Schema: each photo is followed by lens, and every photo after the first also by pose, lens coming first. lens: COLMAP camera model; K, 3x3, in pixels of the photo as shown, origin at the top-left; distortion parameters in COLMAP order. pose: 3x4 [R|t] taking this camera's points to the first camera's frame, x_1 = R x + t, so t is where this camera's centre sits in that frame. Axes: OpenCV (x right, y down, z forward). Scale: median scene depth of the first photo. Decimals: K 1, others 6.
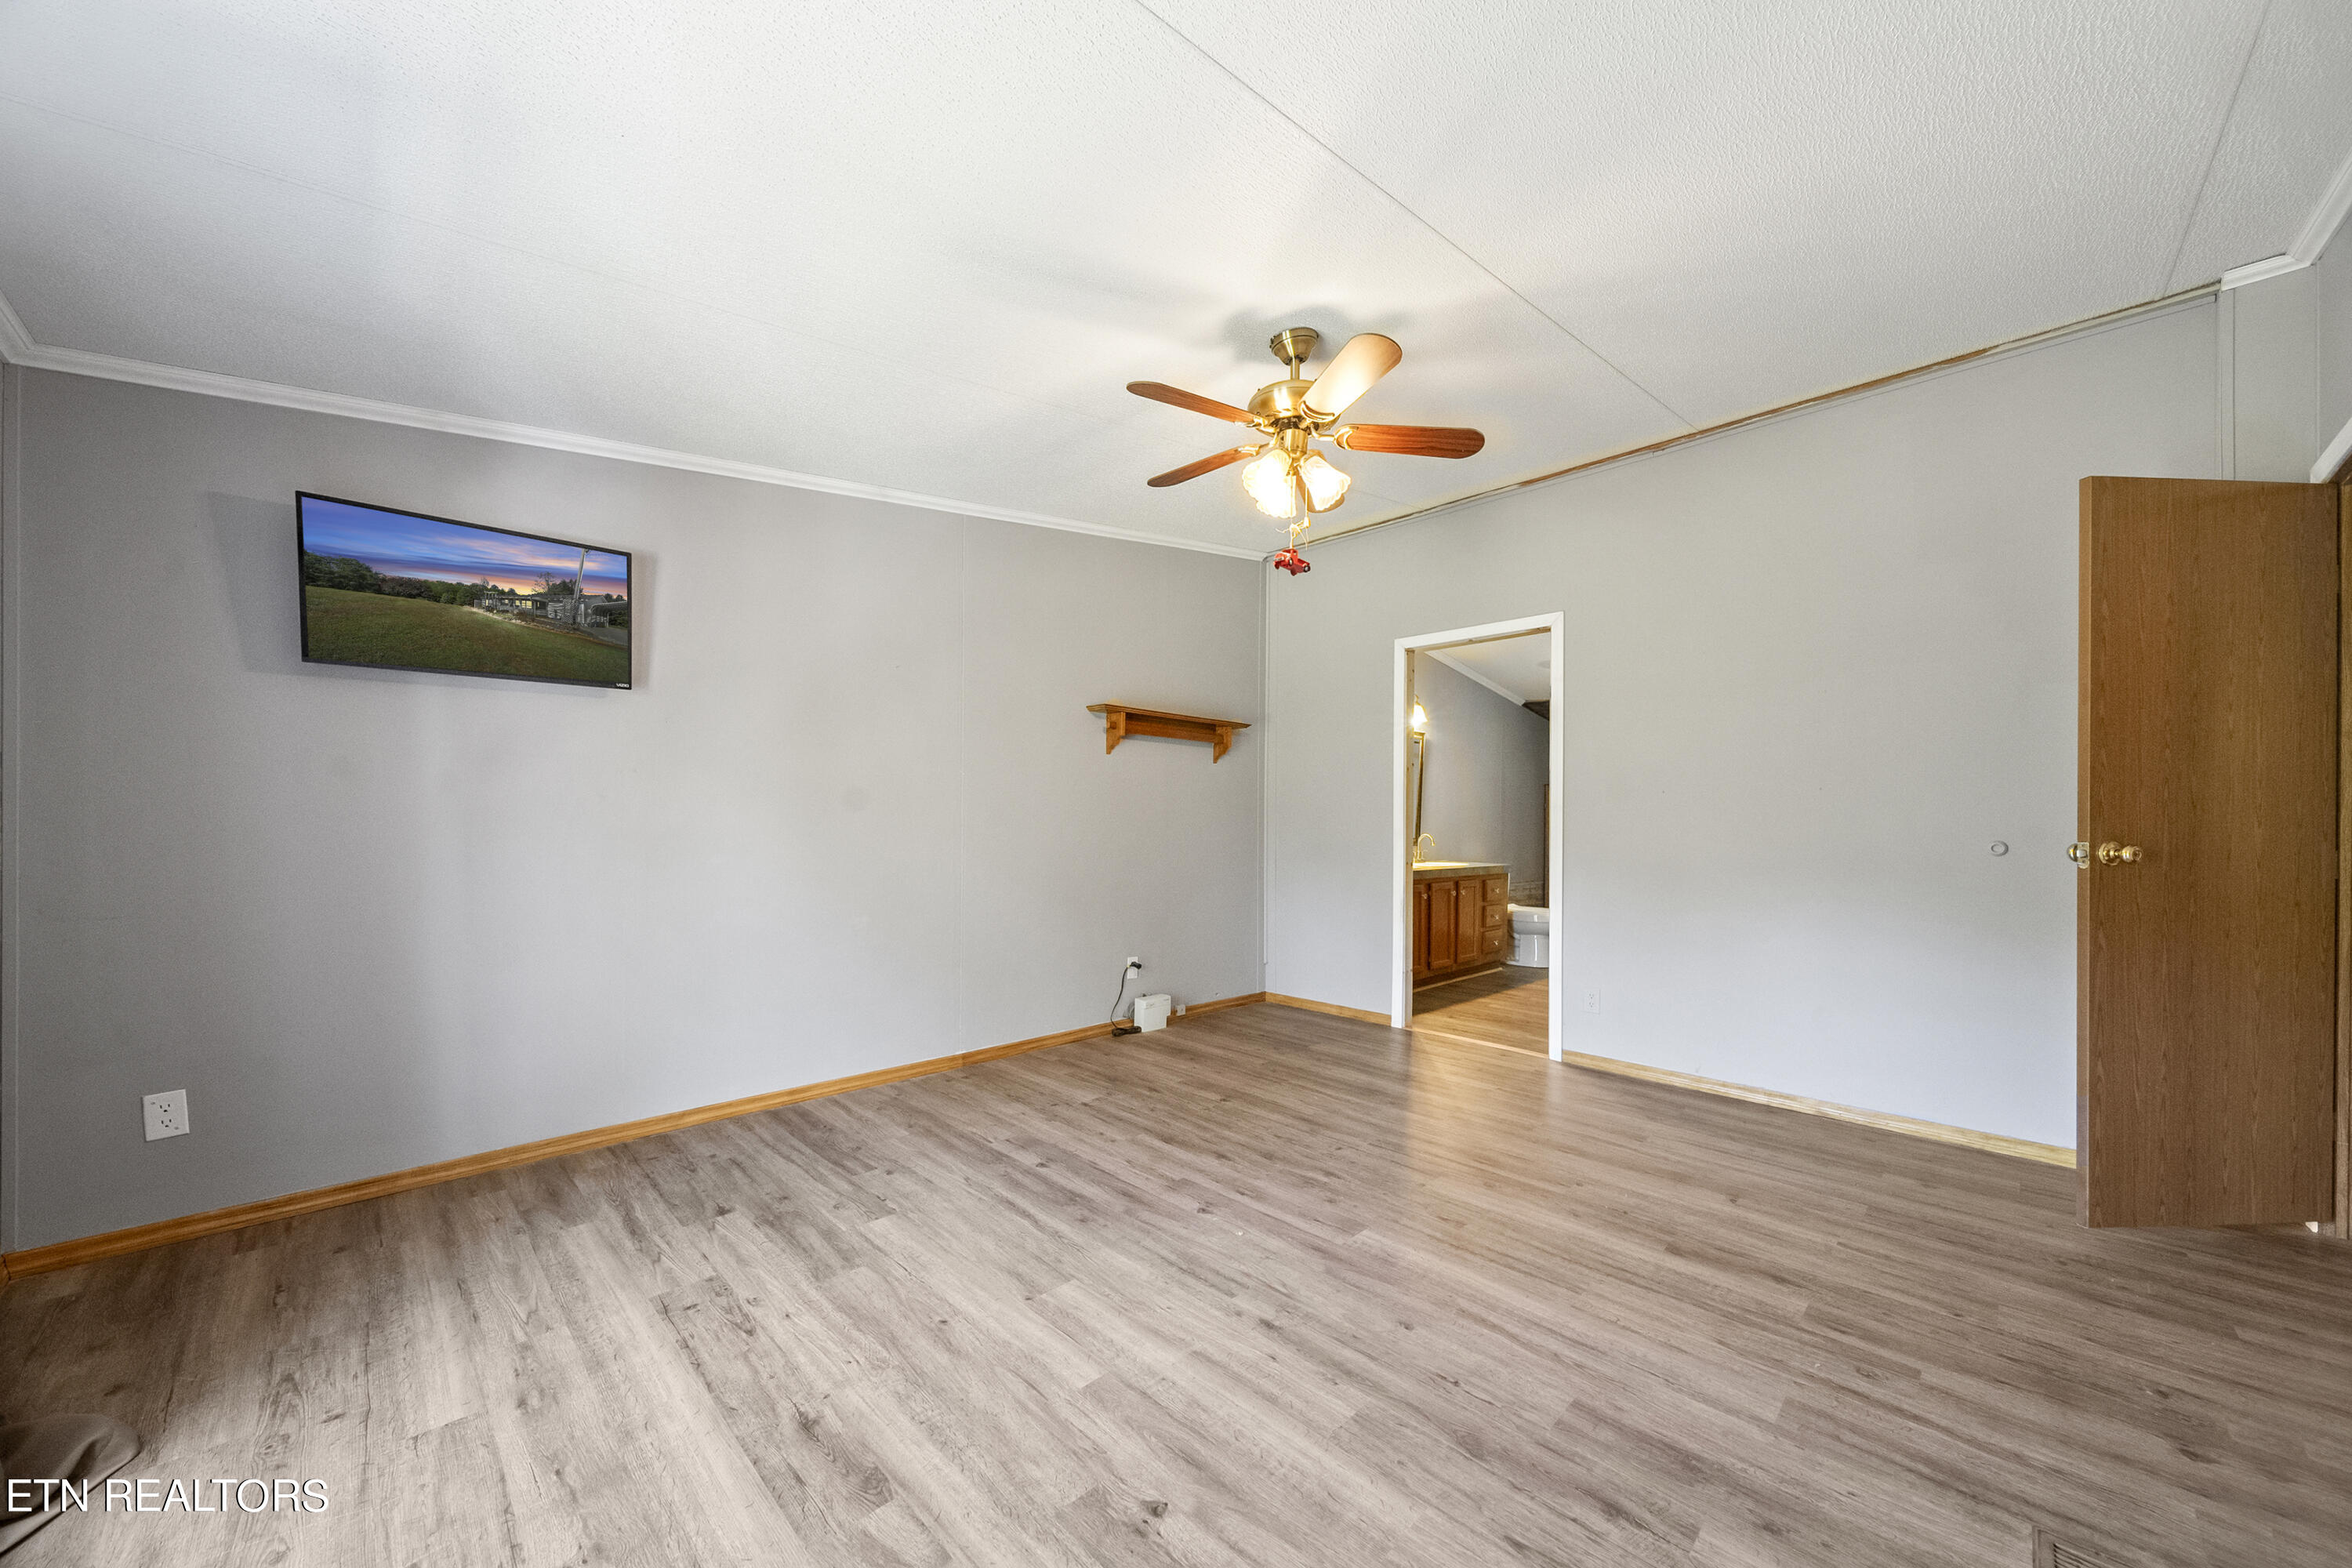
lens RADIAL K [[837.3, 0, 1192.0], [0, 837.3, 791.7], [0, 0, 1]] dist [0.002463, 0.000006]
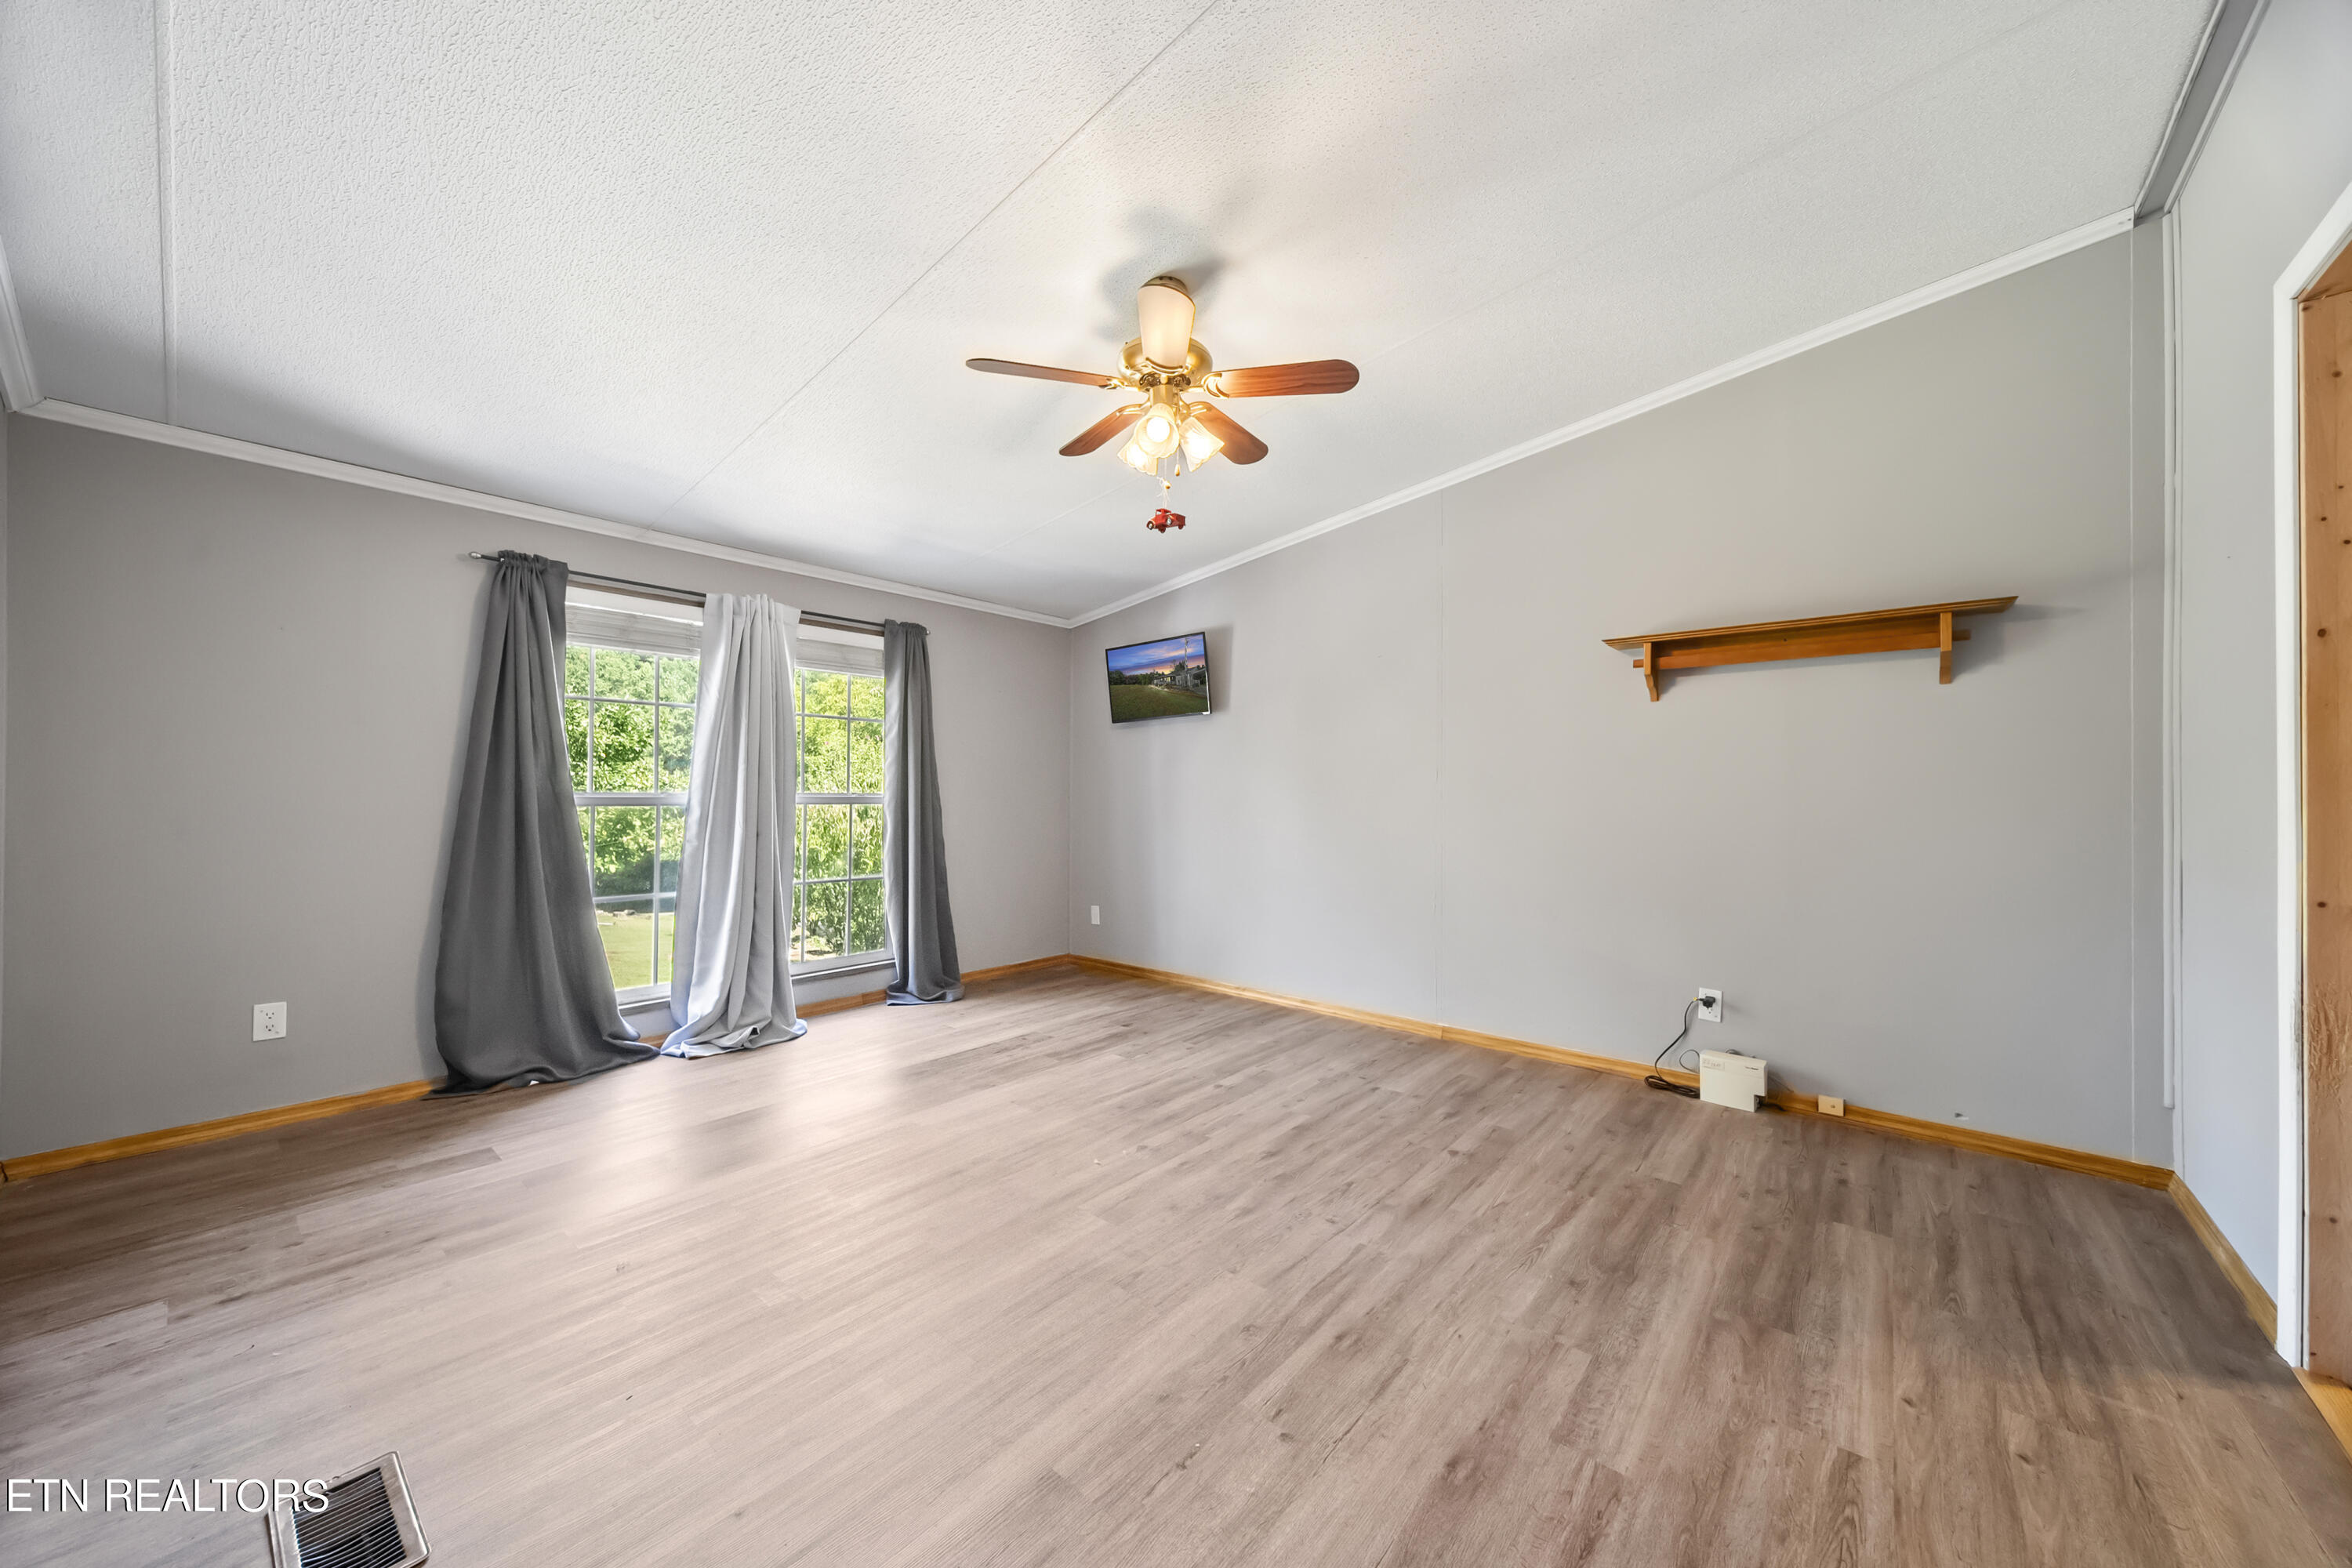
lens RADIAL K [[837.3, 0, 1192.0], [0, 837.3, 791.7], [0, 0, 1]] dist [0.002463, 0.000006]
pose [[0.063379, -0.015150, -0.997875, 1.000947], [0.037054, 0.999231, -0.012818, 0.046142], [0.997301, -0.036163, 0.063892, 0.905548]]
